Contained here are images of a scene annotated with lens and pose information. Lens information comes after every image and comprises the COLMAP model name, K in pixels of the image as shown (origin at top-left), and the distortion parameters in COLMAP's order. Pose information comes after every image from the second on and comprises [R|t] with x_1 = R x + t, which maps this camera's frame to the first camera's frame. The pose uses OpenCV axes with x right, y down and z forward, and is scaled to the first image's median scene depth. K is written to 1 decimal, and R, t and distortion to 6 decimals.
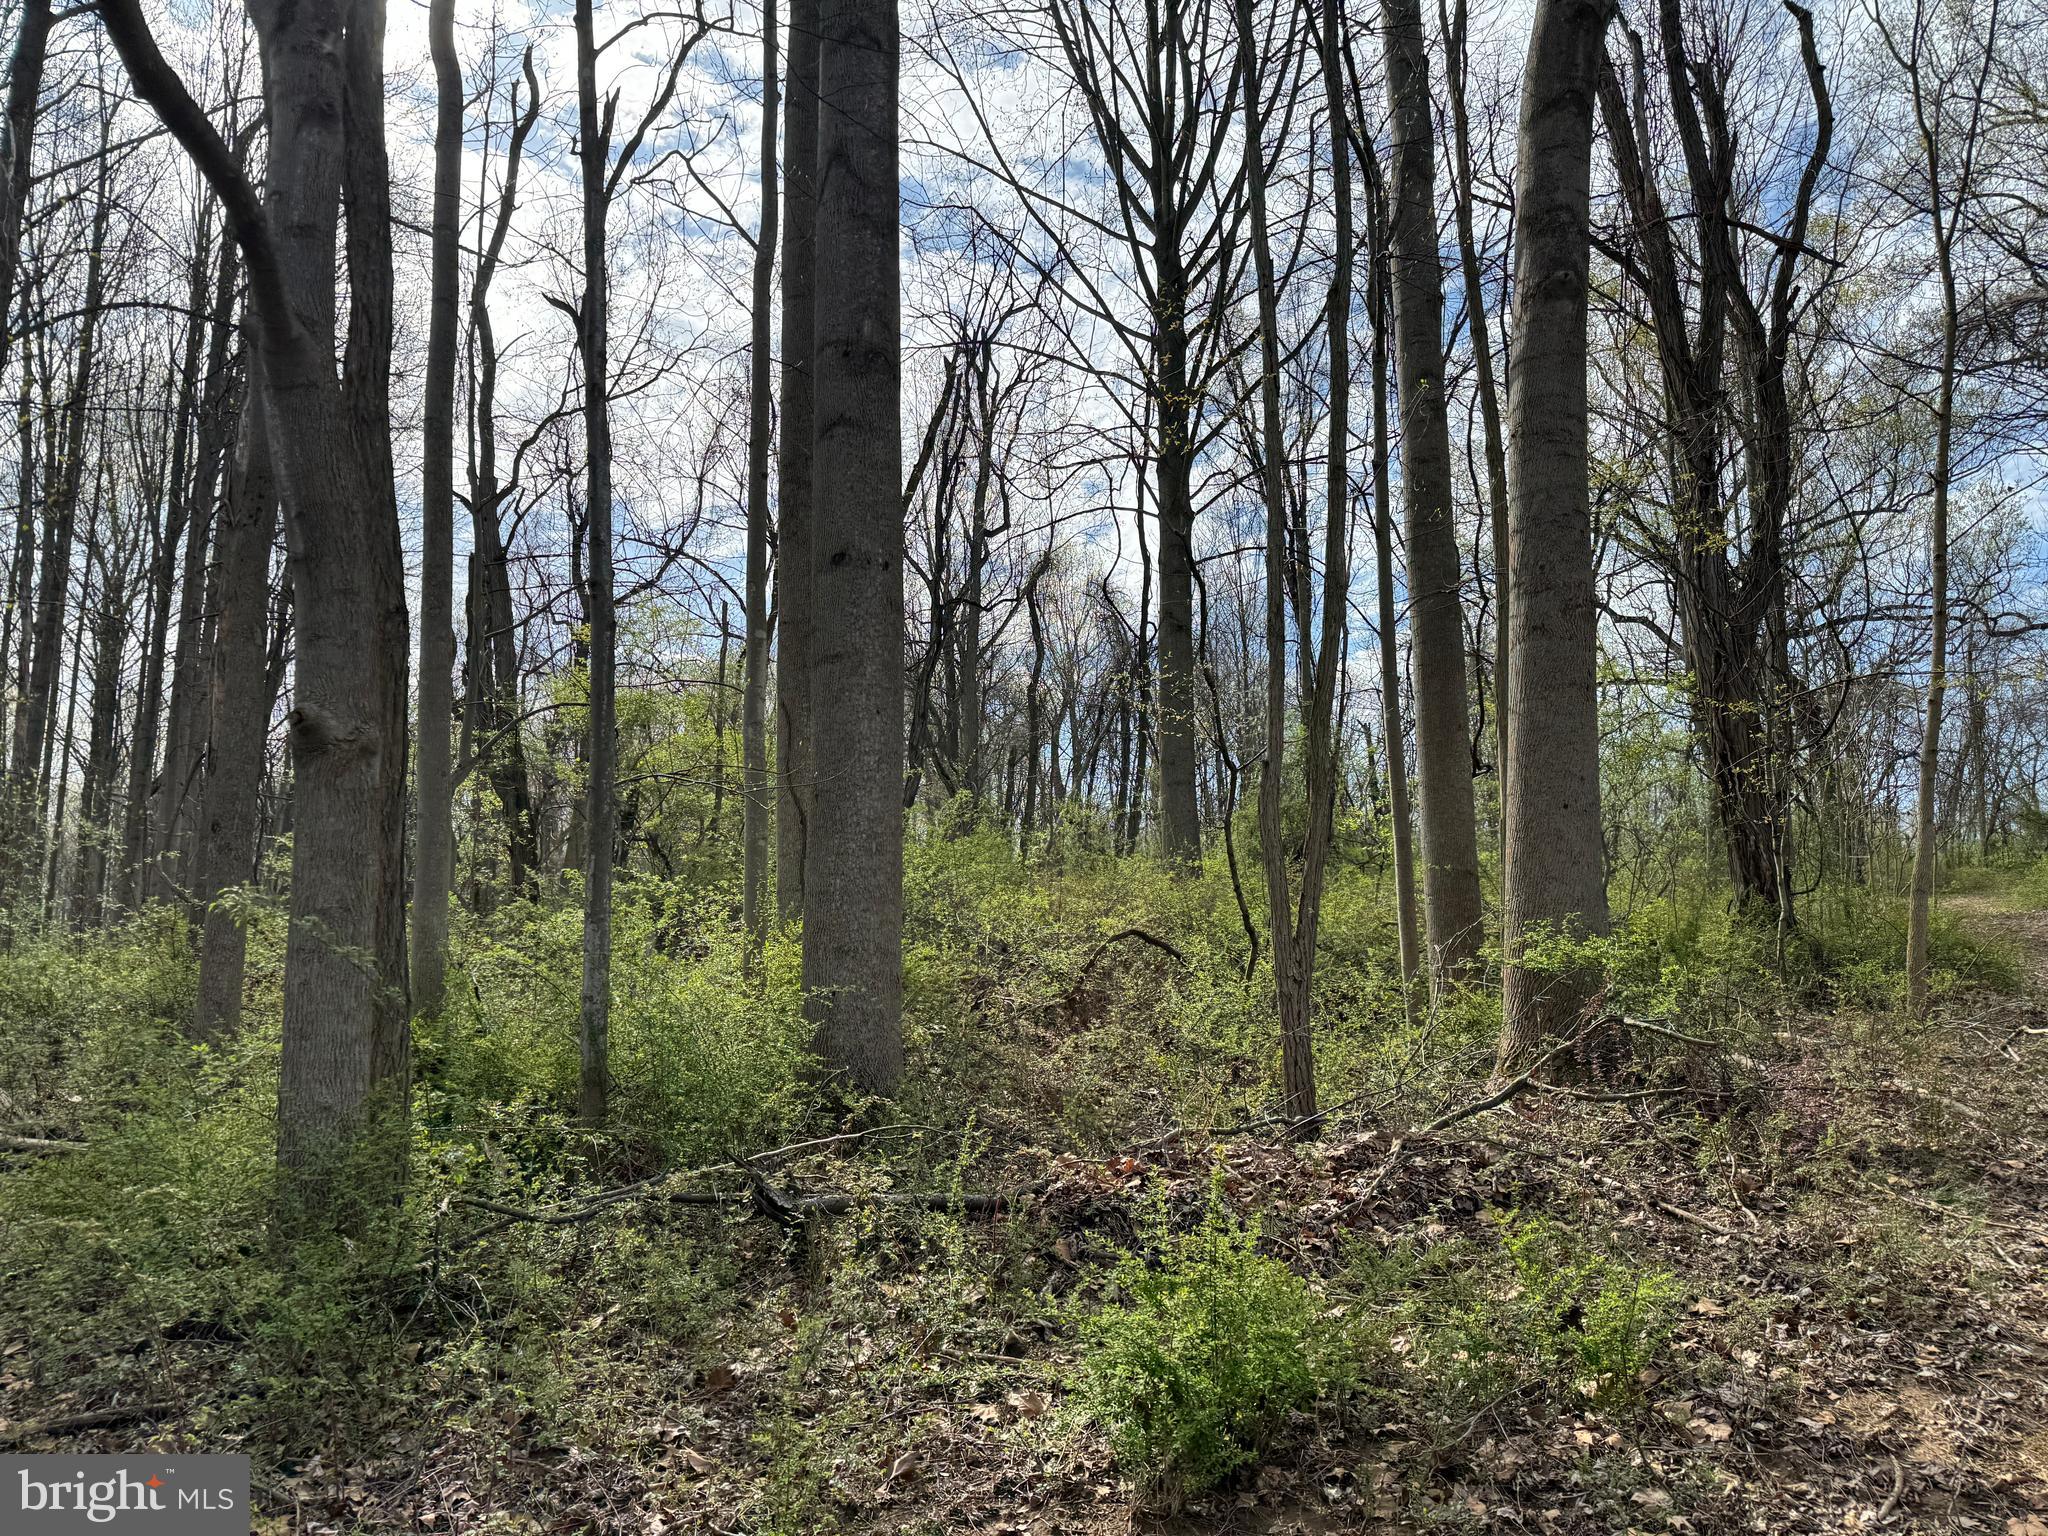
lens RADIAL K [[1408.1, 0, 1024.0], [0, 1408.1, 768.0], [0, 0, 1]] dist [0.001509, 0.000211]
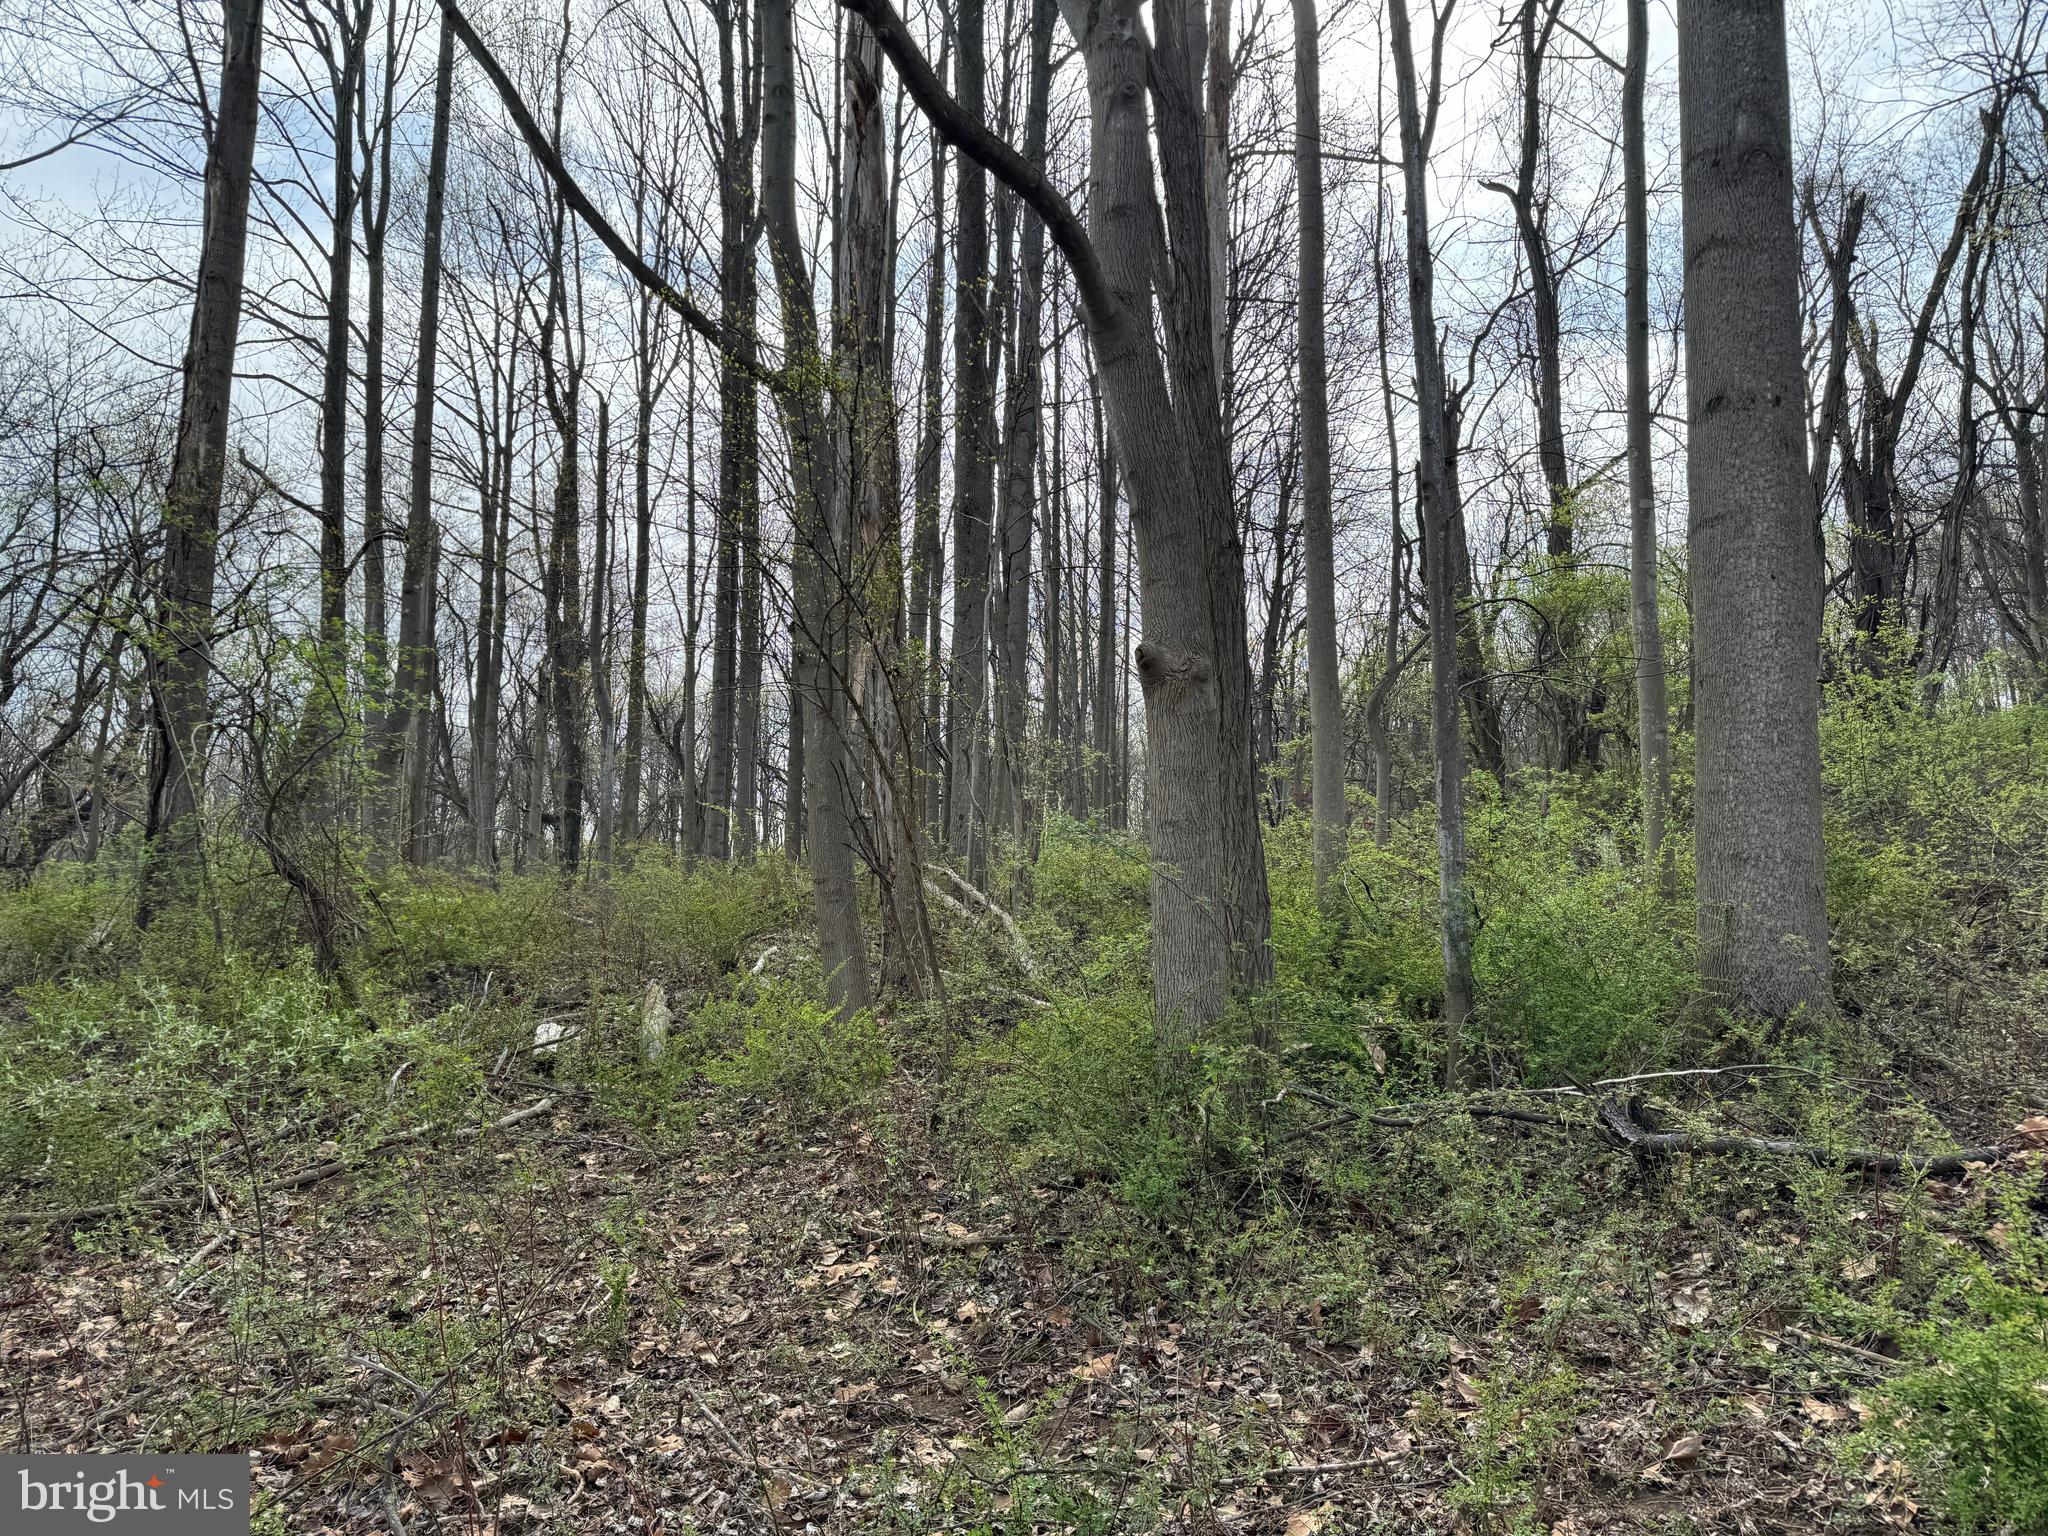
lens RADIAL K [[1408.1, 0, 1024.0], [0, 1408.1, 768.0], [0, 0, 1]] dist [0.001509, 0.000211]
pose [[0.782479, -0.041985, -0.621260, 0.143216], [0.088030, 0.995162, 0.043620, -0.007937], [0.616423, -0.088822, 0.782390, 0.075669]]
